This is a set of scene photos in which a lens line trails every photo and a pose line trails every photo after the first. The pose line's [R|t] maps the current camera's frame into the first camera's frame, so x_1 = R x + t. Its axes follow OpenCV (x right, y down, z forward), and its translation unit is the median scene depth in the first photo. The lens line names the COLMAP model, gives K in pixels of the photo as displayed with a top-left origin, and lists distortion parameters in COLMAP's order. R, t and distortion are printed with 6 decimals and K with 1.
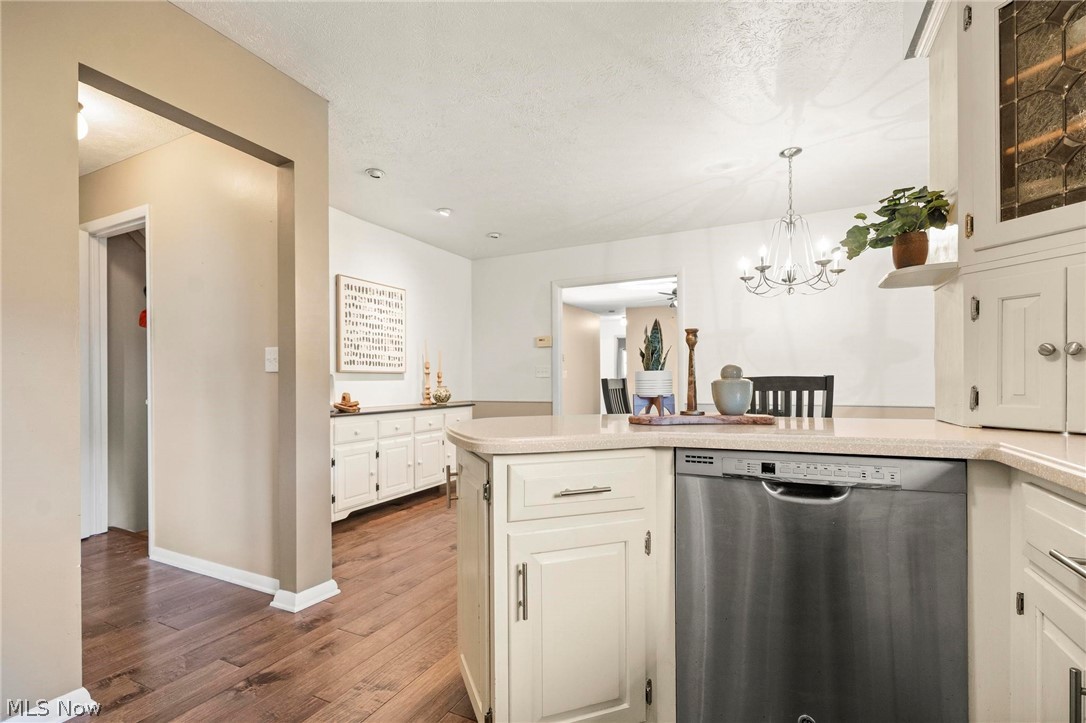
lens RADIAL K [[496.0, 0, 535.7], [0, 496.0, 379.4], [0, 0, 1]] dist [0.000425, 0.000322]
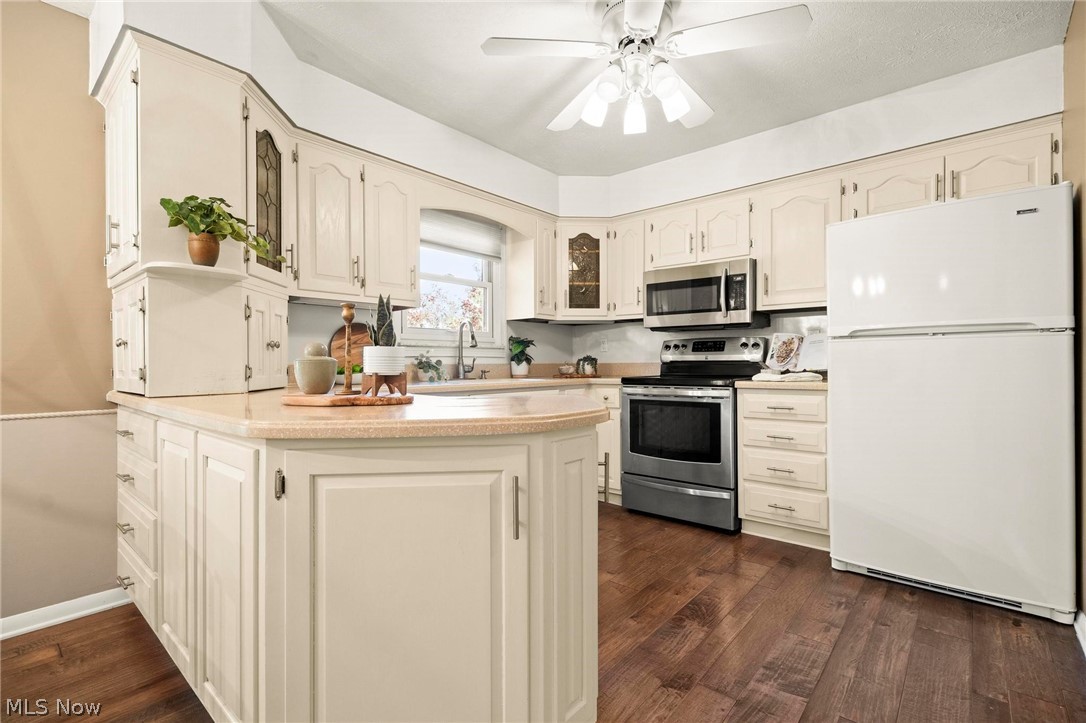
lens RADIAL K [[496.0, 0, 541.1], [0, 496.0, 363.3], [0, 0, 1]] dist [0.000892, 0.000240]
pose [[-0.968091, 0.013229, 0.250250, -0.106440], [0.012446, 0.999911, -0.004711, 0.008481], [-0.250290, -0.001446, -0.968170, 0.698996]]
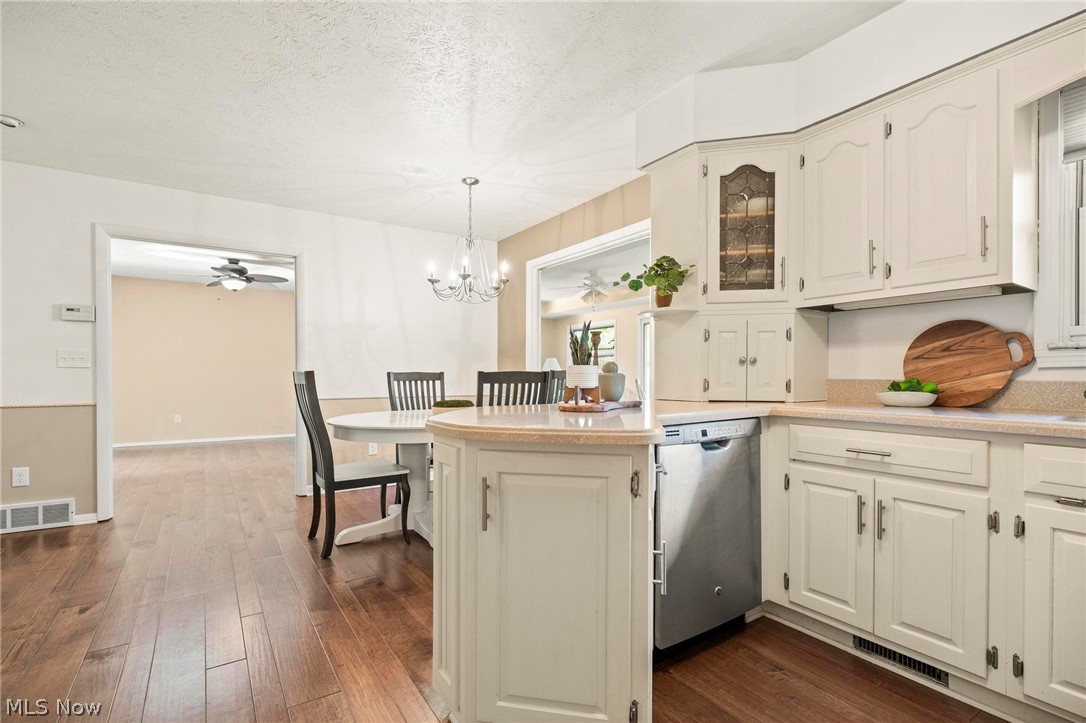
lens RADIAL K [[496.0, 0, 535.7], [0, 496.0, 379.4], [0, 0, 1]] dist [0.000425, 0.000322]
pose [[0.503050, -0.000611, 0.864257, -0.307991], [-0.007059, 0.999963, 0.004816, 0.003920], [-0.864228, -0.008524, 0.503028, 0.198229]]
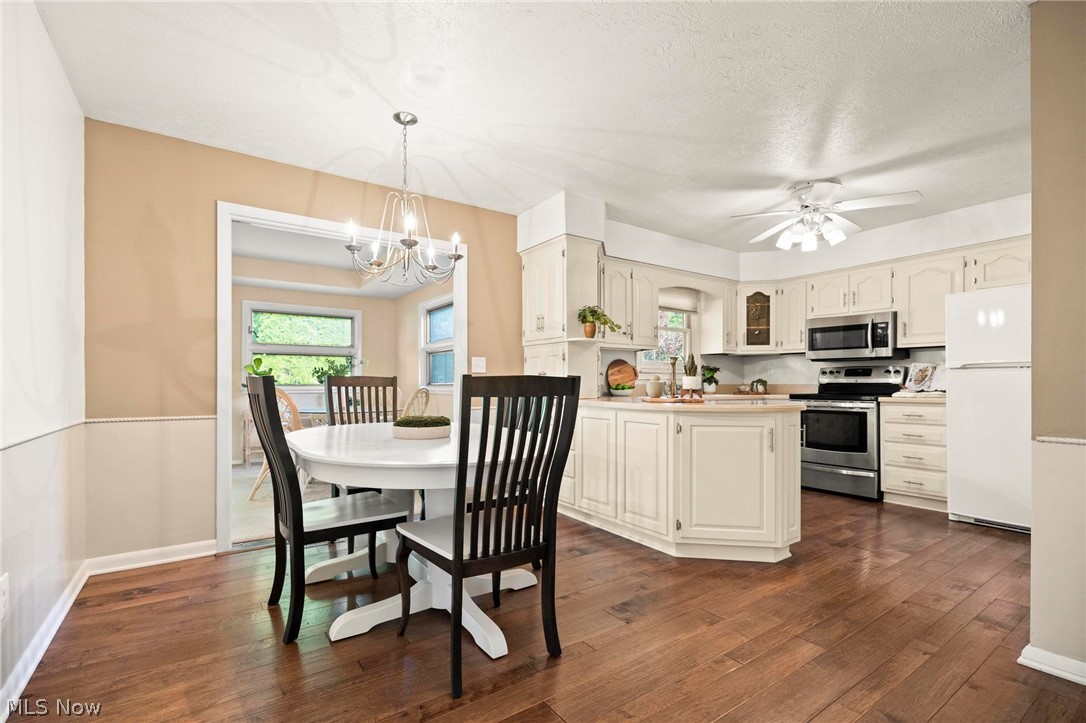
lens RADIAL K [[489.1, 0, 539.9], [0, 489.1, 382.4], [0, 0, 1]] dist [0.004105, 0.000588]
pose [[-0.874756, 0.009148, 0.484477, -0.074352], [0.005630, 0.999946, -0.008716, 0.008273], [-0.484531, -0.004897, -0.874761, 1.184277]]
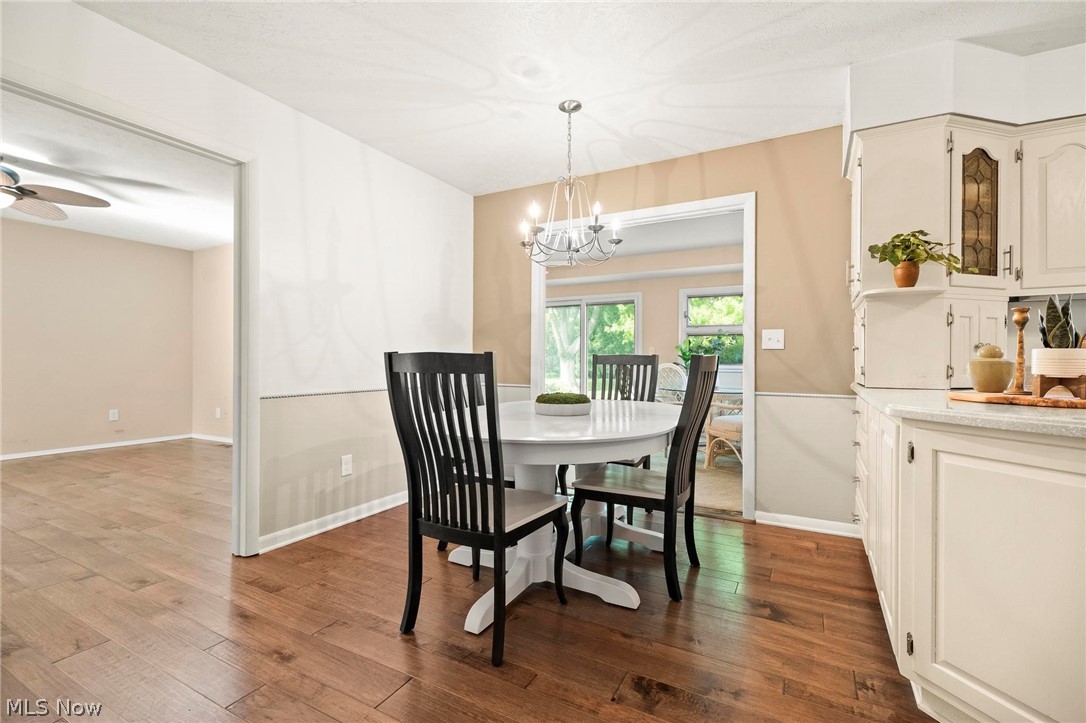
lens RADIAL K [[486.7, 0, 543.0], [0, 486.7, 361.5], [0, 0, 1]] dist [0.000768, 0.000379]
pose [[0.042183, 0.008525, 0.999074, -0.266100], [-0.009808, 0.999919, -0.008118, 0.008959], [-0.999062, -0.009456, 0.042264, 0.731915]]
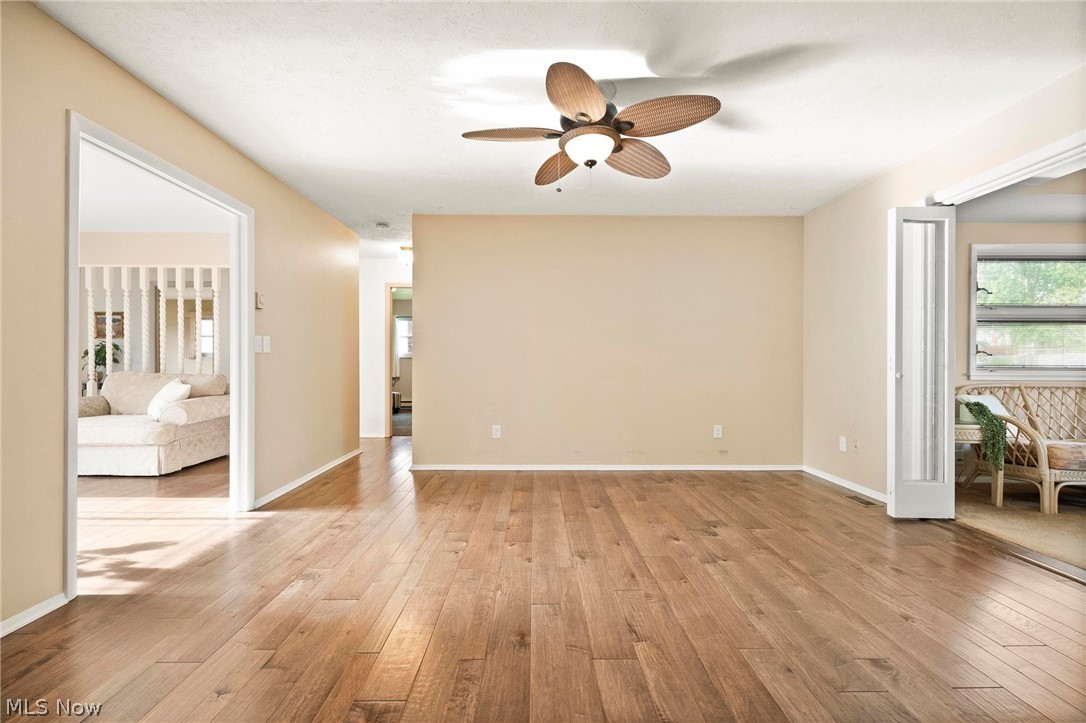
lens RADIAL K [[486.7, 0, 543.0], [0, 486.7, 361.5], [0, 0, 1]] dist [0.000768, 0.000379]
pose [[0.890333, 0.013077, 0.455121, 0.173178], [-0.011405, 0.999914, -0.006420, 0.009103], [-0.455166, 0.000525, 0.890406, 1.170965]]
